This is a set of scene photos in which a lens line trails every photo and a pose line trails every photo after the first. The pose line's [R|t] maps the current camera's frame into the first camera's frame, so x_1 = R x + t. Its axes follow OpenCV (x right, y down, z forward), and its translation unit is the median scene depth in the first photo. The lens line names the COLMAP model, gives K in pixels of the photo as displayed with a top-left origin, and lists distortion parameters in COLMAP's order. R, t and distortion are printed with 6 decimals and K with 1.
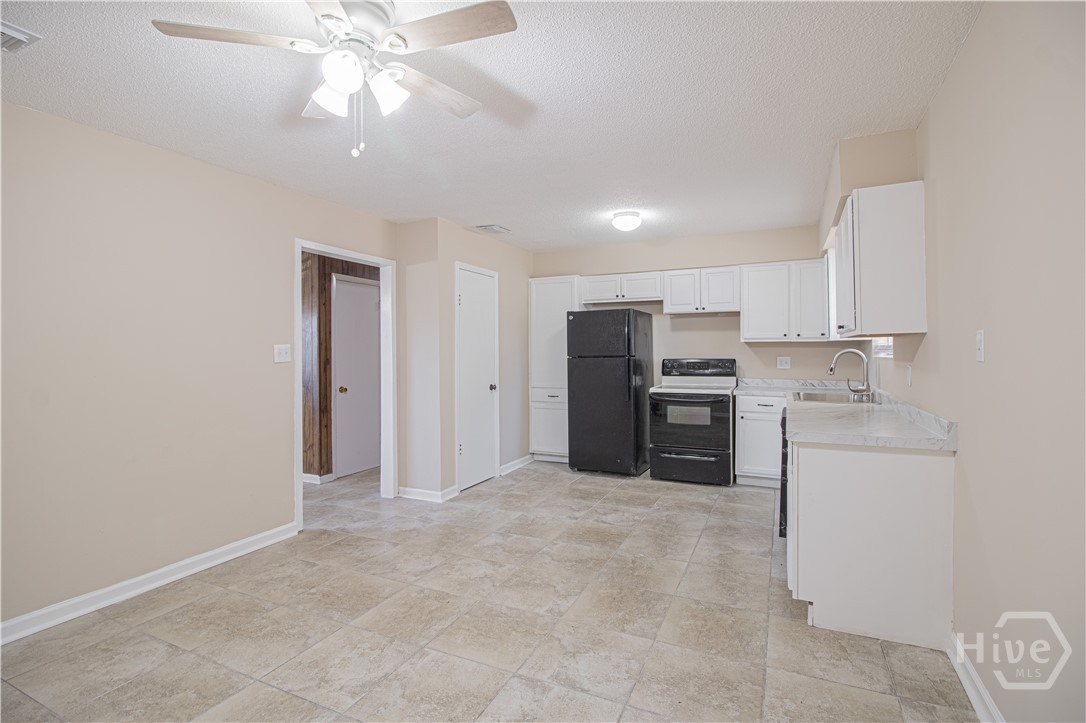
lens RADIAL K [[507.8, 0, 548.0], [0, 507.8, 353.1], [0, 0, 1]] dist [-0.009235, -0.007391]
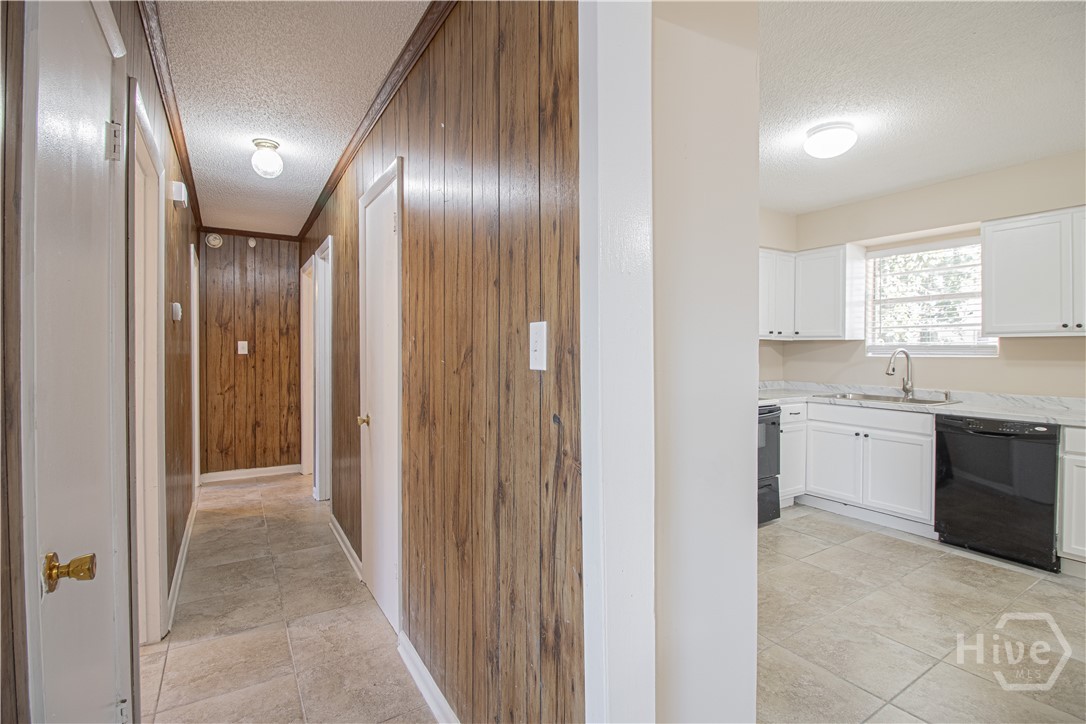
lens RADIAL K [[507.8, 0, 541.7], [0, 507.8, 354.4], [0, 0, 1]] dist [-0.009235, -0.007391]
pose [[0.546317, -0.004227, 0.837568, -0.994623], [0.000593, 0.999989, 0.004660, -0.001717], [-0.837578, -0.002049, 0.546313, 1.706973]]
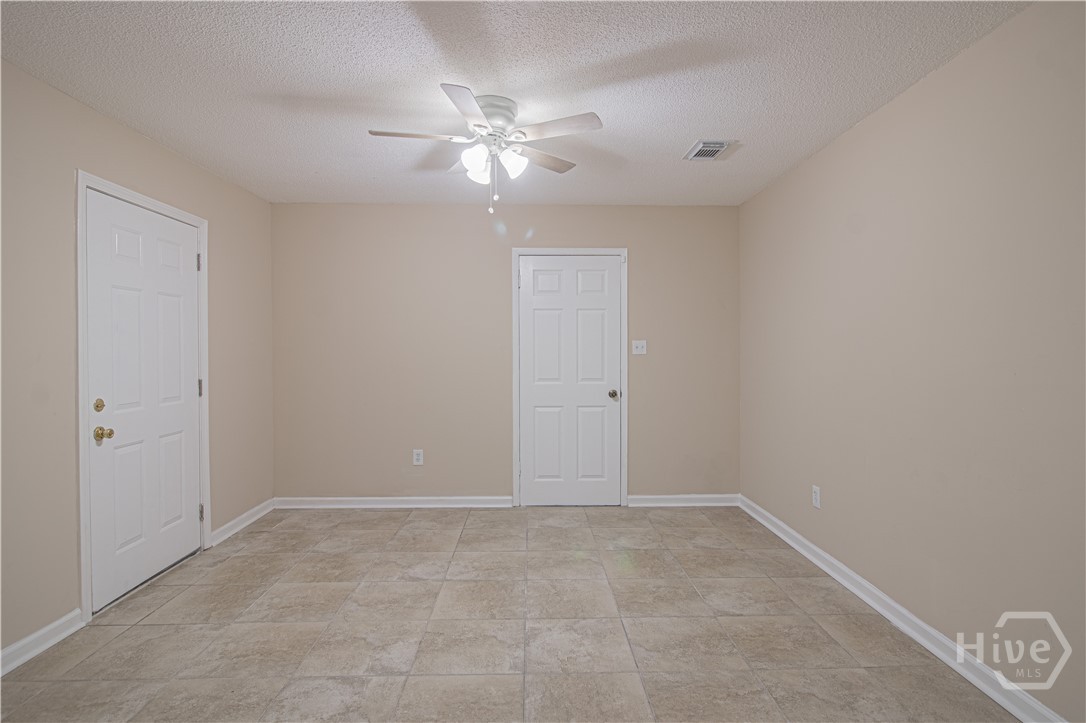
lens RADIAL K [[567.3, 0, 549.6], [0, 567.3, 353.7], [0, 0, 1]] dist [-0.005971, -0.005879]
pose [[-0.890138, 0.015774, -0.455417, 0.150868], [0.006640, 0.999744, 0.021650, -0.011096], [0.455642, 0.016248, -0.890015, 1.747009]]
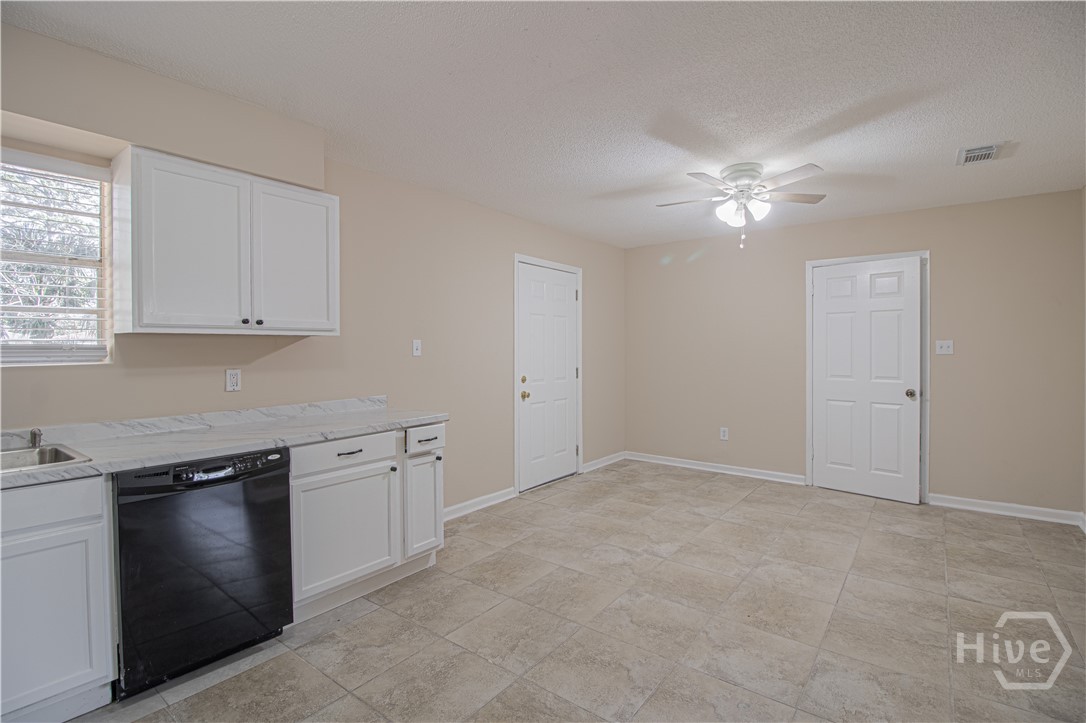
lens RADIAL K [[507.8, 0, 546.5], [0, 507.8, 352.3], [0, 0, 1]] dist [-0.009235, -0.007391]
pose [[-0.976935, 0.009630, 0.213322, -0.038506], [0.012448, 0.999852, 0.011871, -0.009976], [-0.213176, 0.014252, -0.976910, 2.133866]]
